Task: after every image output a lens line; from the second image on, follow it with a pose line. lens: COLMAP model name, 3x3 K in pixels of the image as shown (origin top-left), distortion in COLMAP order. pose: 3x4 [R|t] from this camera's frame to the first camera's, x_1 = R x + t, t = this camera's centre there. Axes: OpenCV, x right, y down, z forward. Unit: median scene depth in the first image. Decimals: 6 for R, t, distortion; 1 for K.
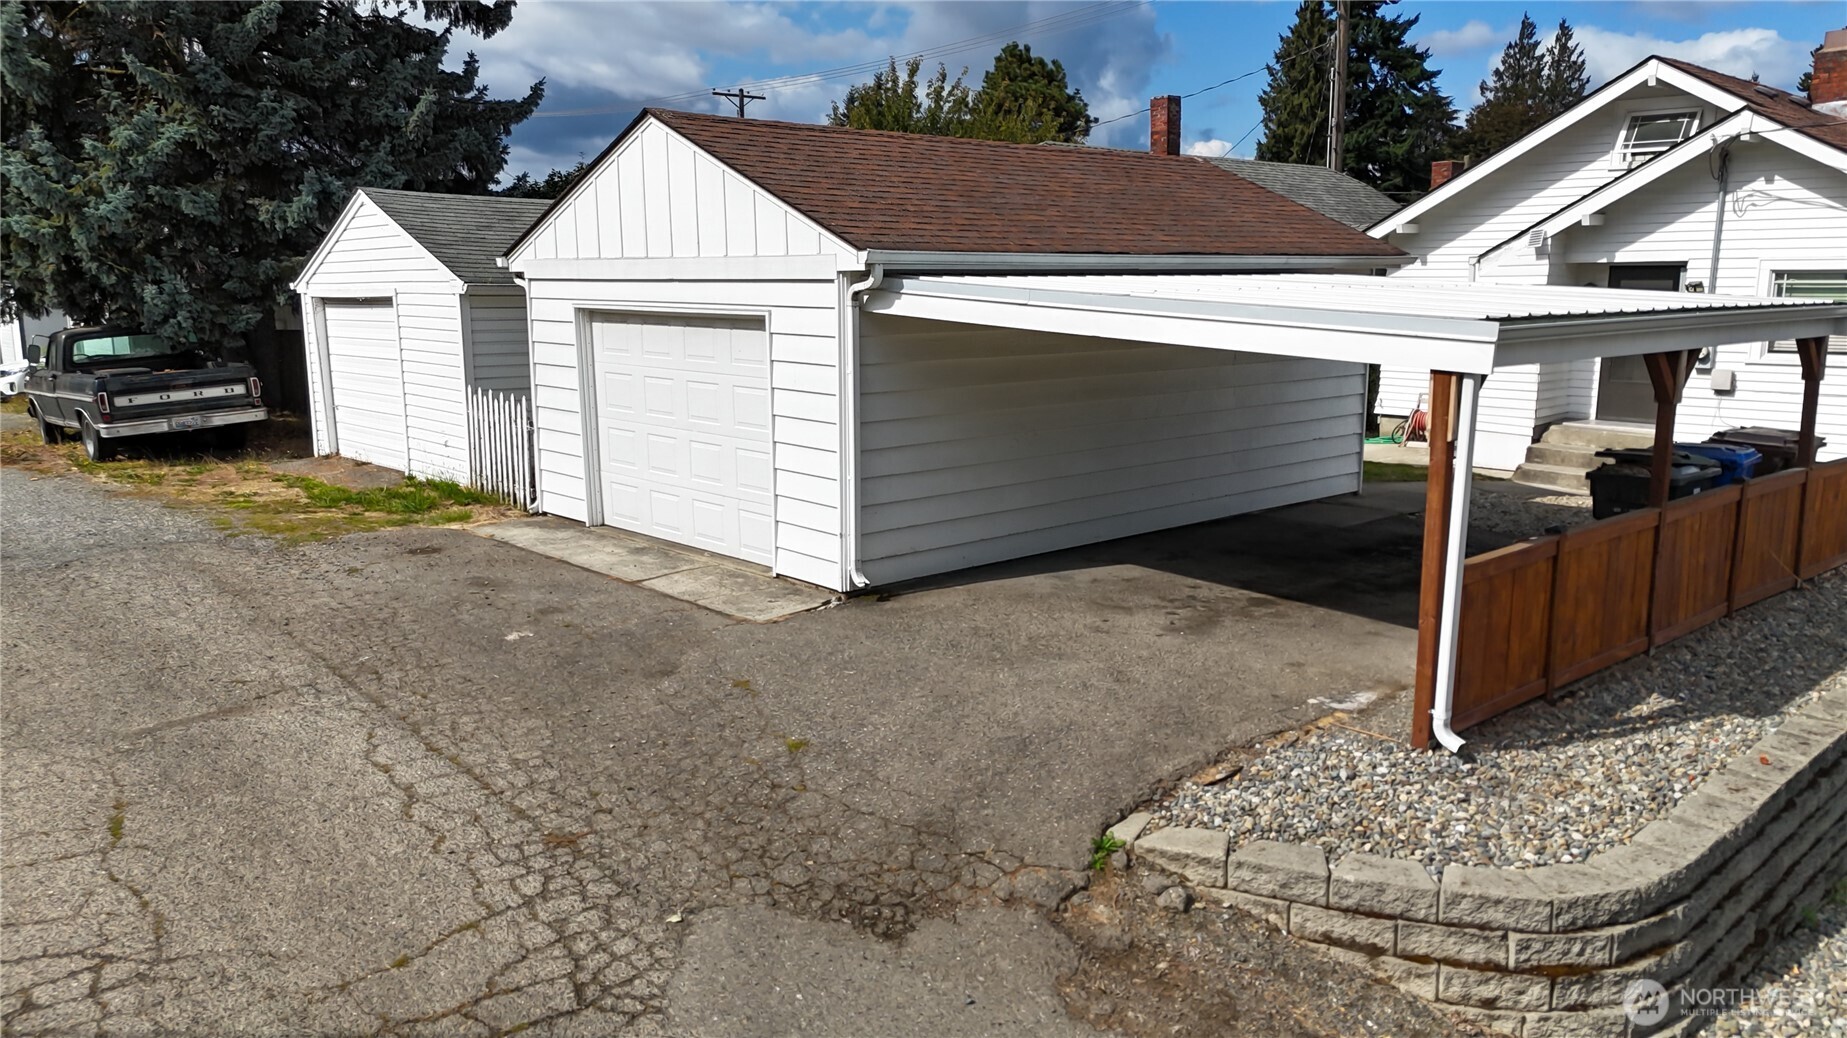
lens RADIAL K [[1313.9, 0, 918.9], [0, 1313.9, 517.2], [0, 0, 1]] dist [-0.003593, -0.008355]
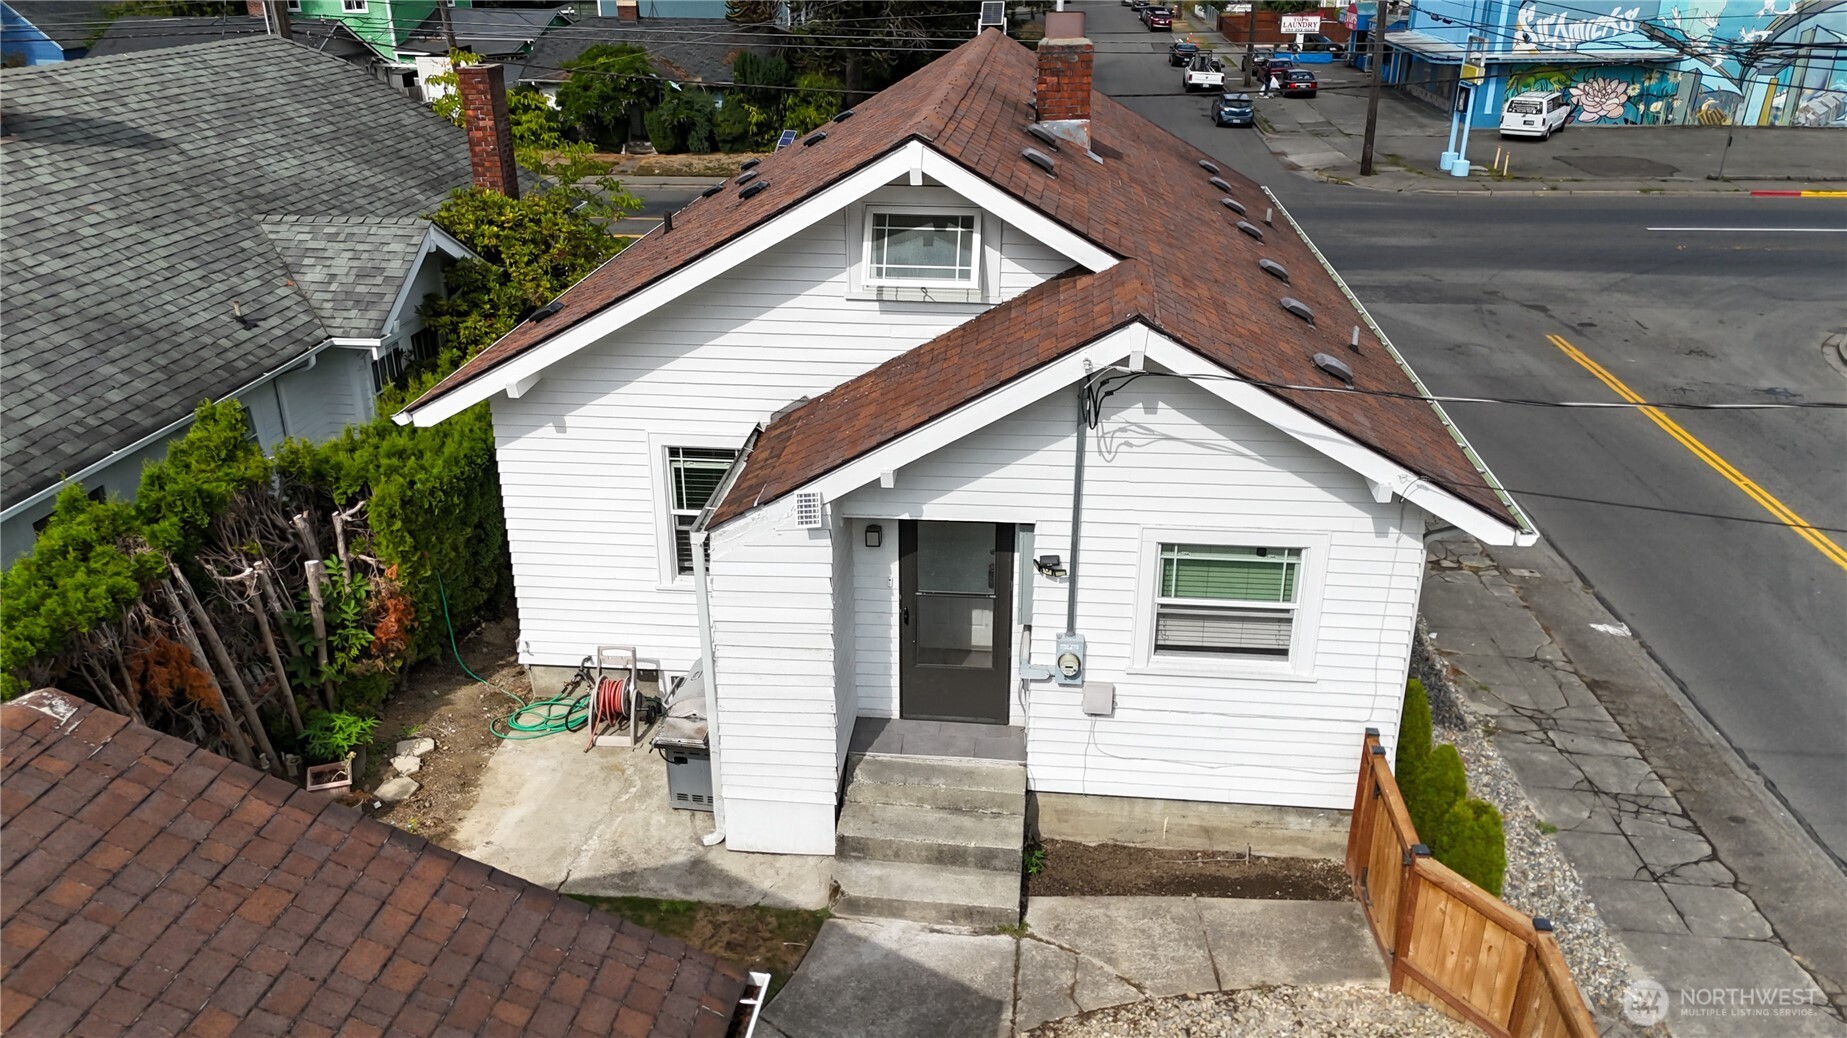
lens RADIAL K [[1313.9, 0, 920.8], [0, 1313.9, 523.8], [0, 0, 1]] dist [-0.003593, -0.008355]
pose [[0.748899, -0.266284, 0.606830, 0.182154], [0.121381, 0.955343, 0.269418, -0.370610], [-0.651473, -0.128109, 0.747777, 0.589327]]
